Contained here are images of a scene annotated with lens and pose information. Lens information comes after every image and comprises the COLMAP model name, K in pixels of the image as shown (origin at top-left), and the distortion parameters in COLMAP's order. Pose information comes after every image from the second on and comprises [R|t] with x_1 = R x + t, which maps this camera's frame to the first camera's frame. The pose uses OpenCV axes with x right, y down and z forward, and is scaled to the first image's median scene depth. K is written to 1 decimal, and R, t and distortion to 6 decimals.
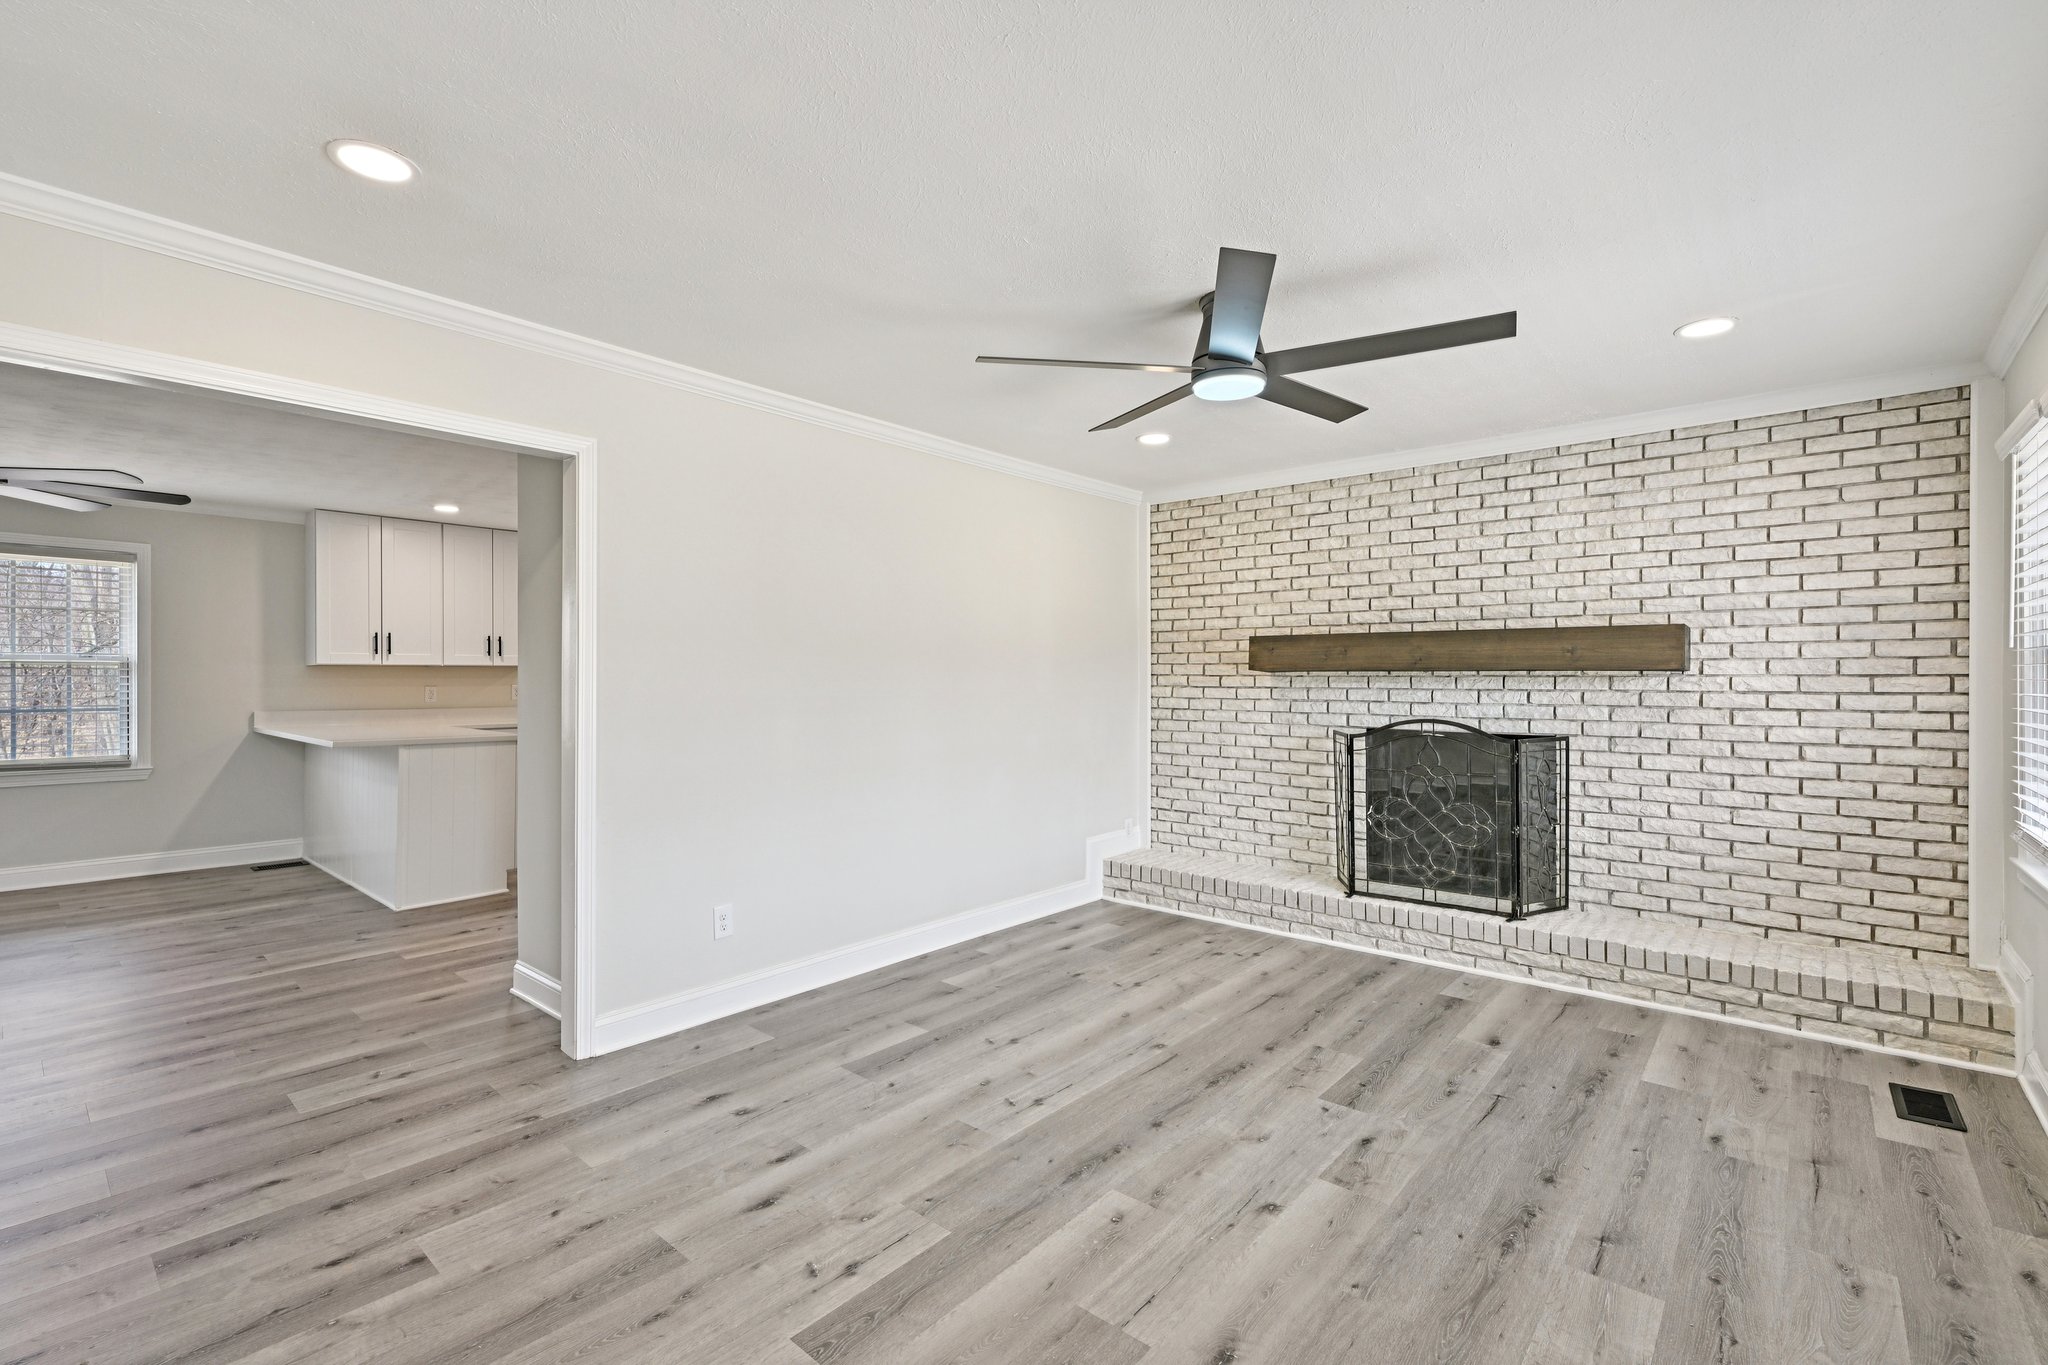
lens RADIAL K [[908.5, 0, 1013.9], [0, 908.5, 680.6], [0, 0, 1]] dist [0.011949, -0.000138]
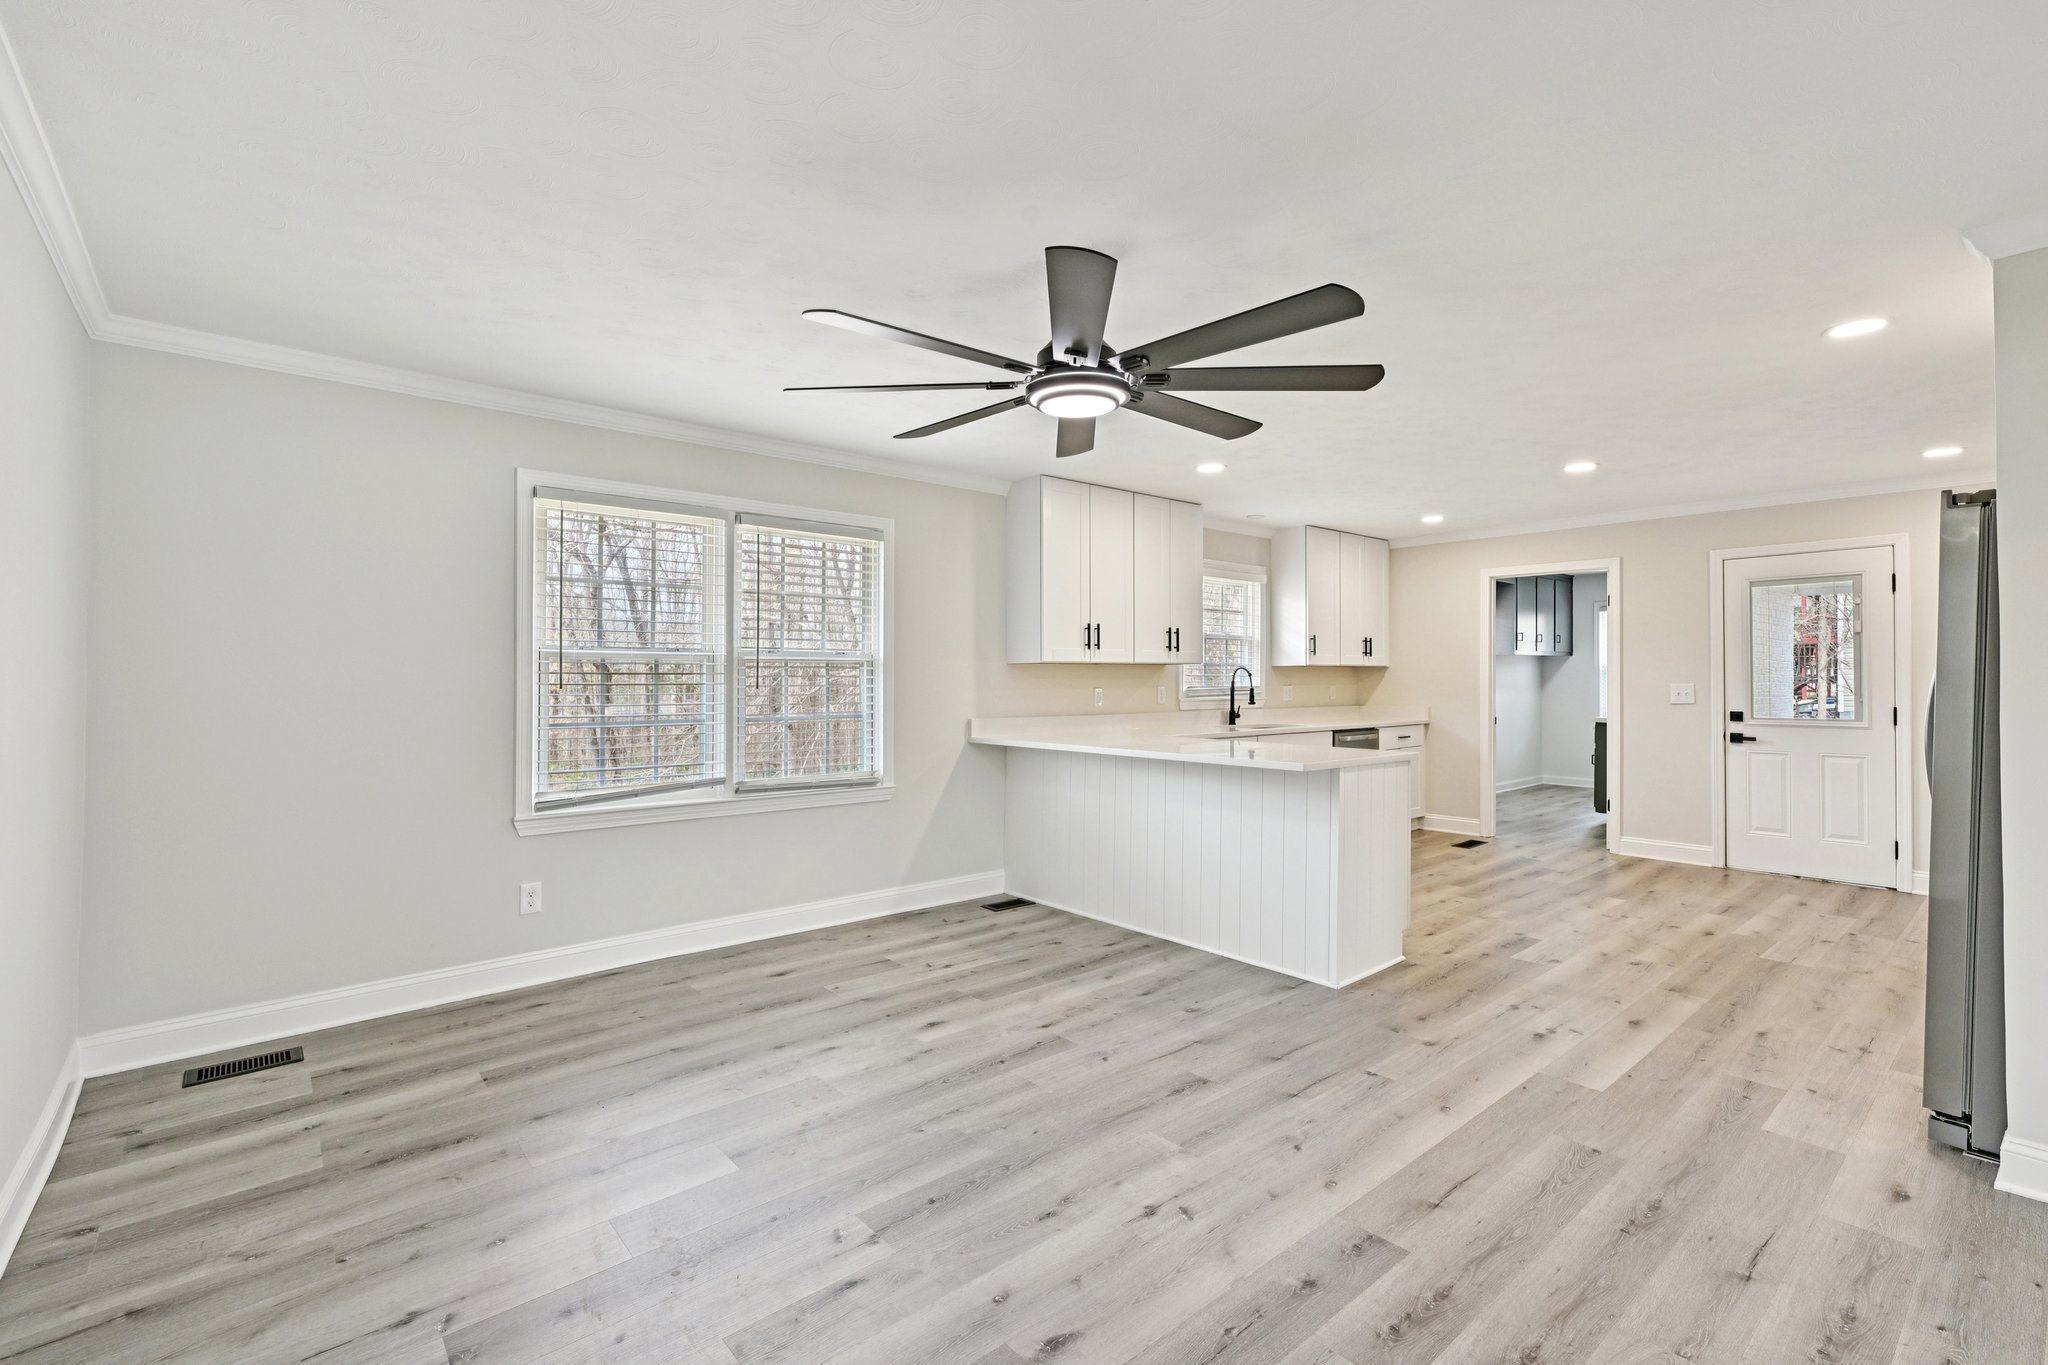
lens RADIAL K [[908.5, 0, 1026.1], [0, 908.5, 677.1], [0, 0, 1]] dist [0.011949, -0.000138]
pose [[0.991426, -0.004388, -0.130594, -0.711499], [0.004076, 0.999988, -0.002656, -0.001543], [0.130604, 0.002101, 0.991432, 0.192468]]
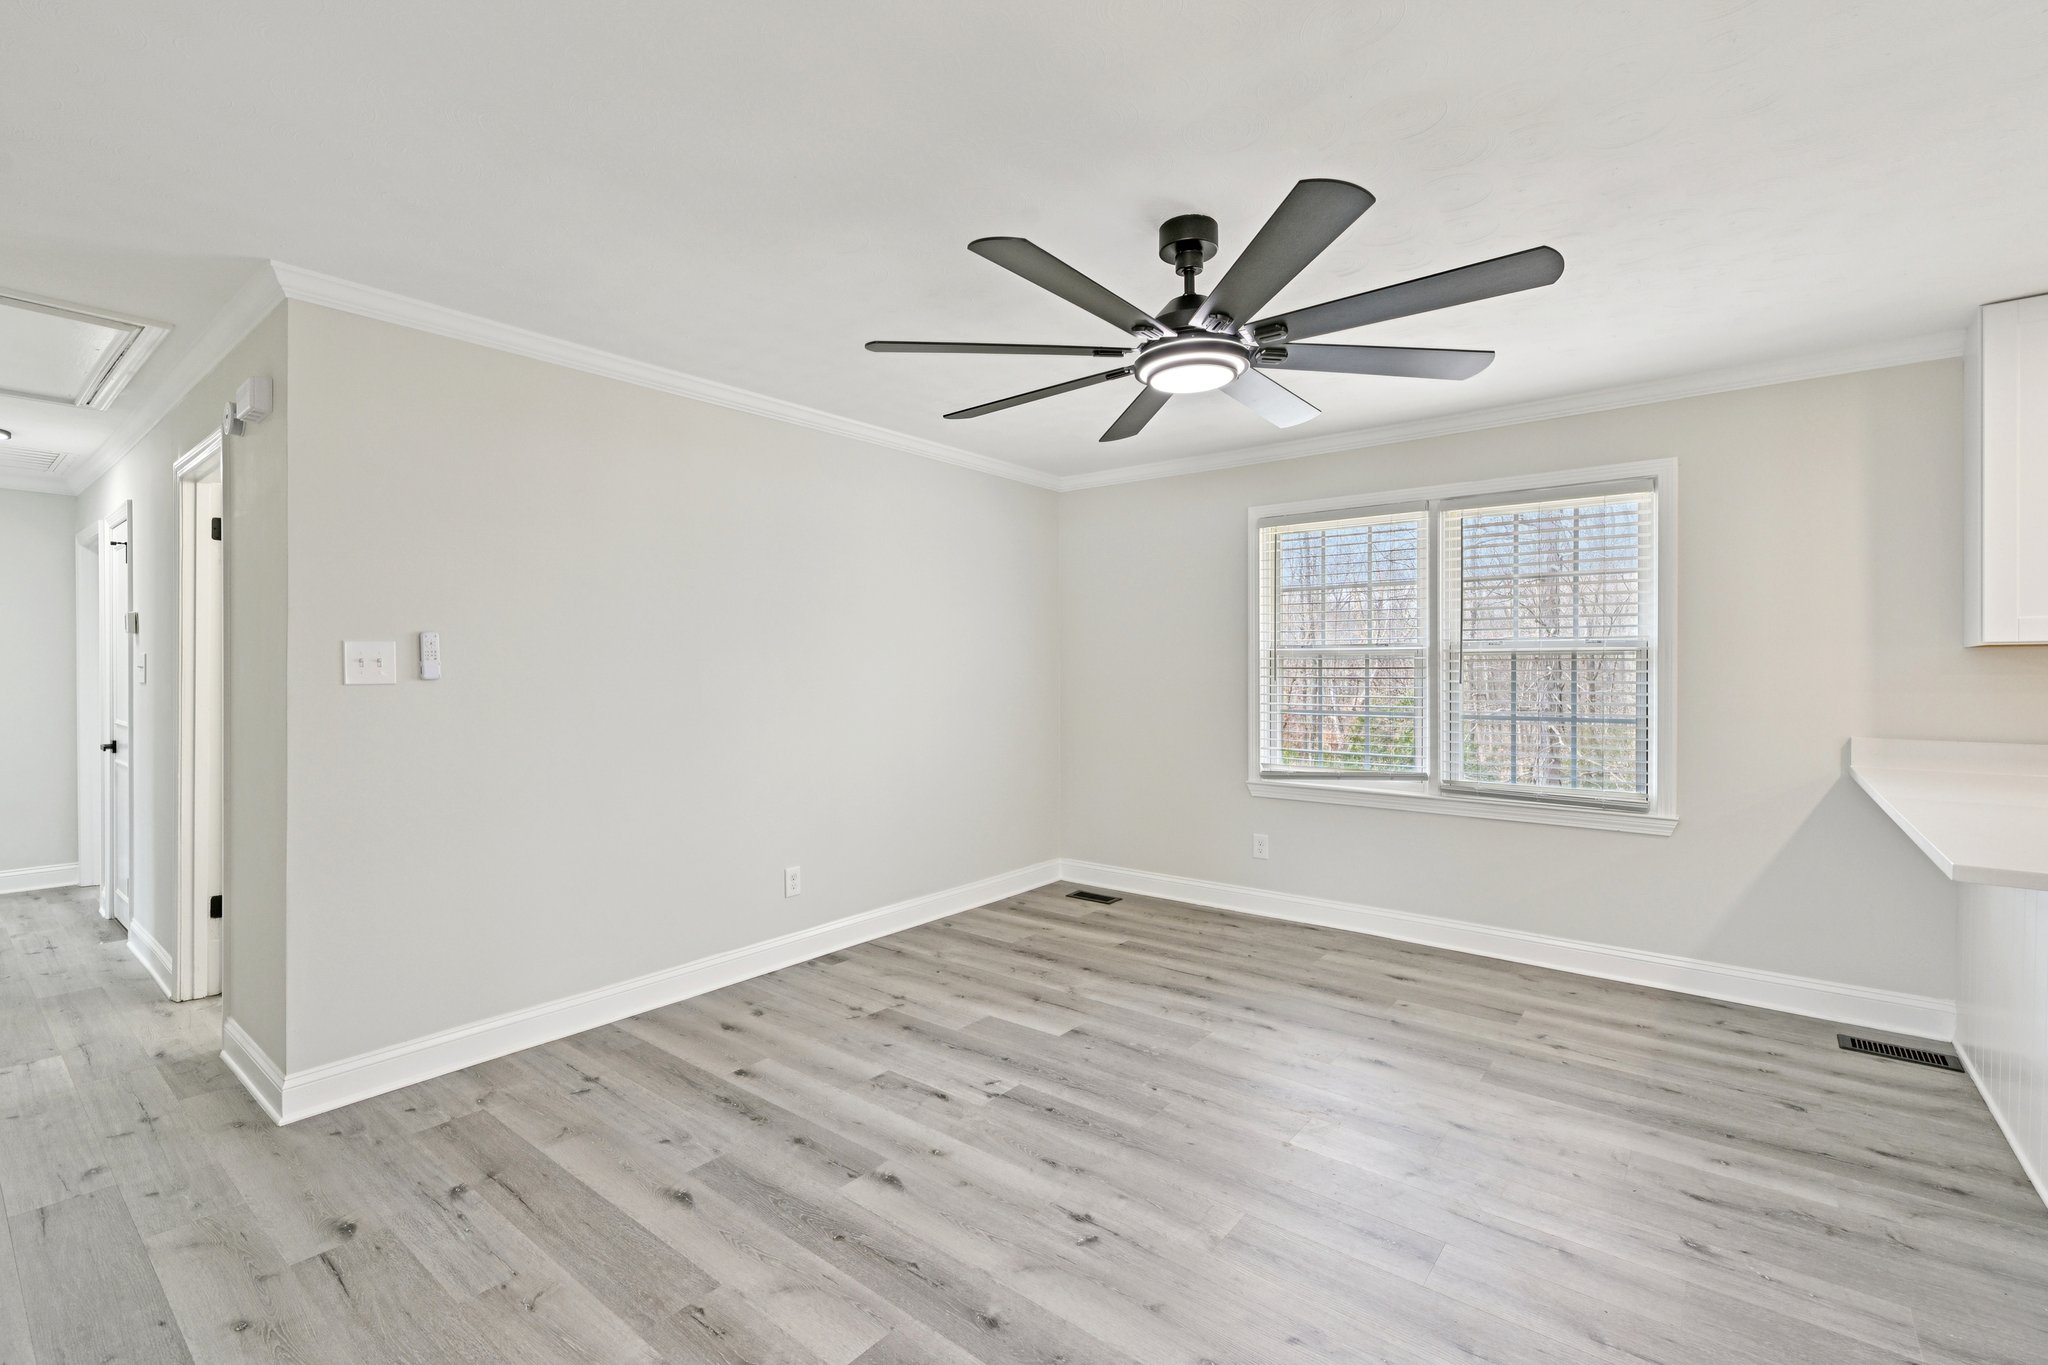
lens RADIAL K [[908.5, 0, 1025.3], [0, 908.5, 684.1], [0, 0, 1]] dist [0.011949, -0.000138]
pose [[0.058679, 0.009957, -0.998227, -0.350454], [-0.002692, 0.999948, 0.009816, -0.000486], [0.998273, 0.002111, 0.058703, 0.525514]]
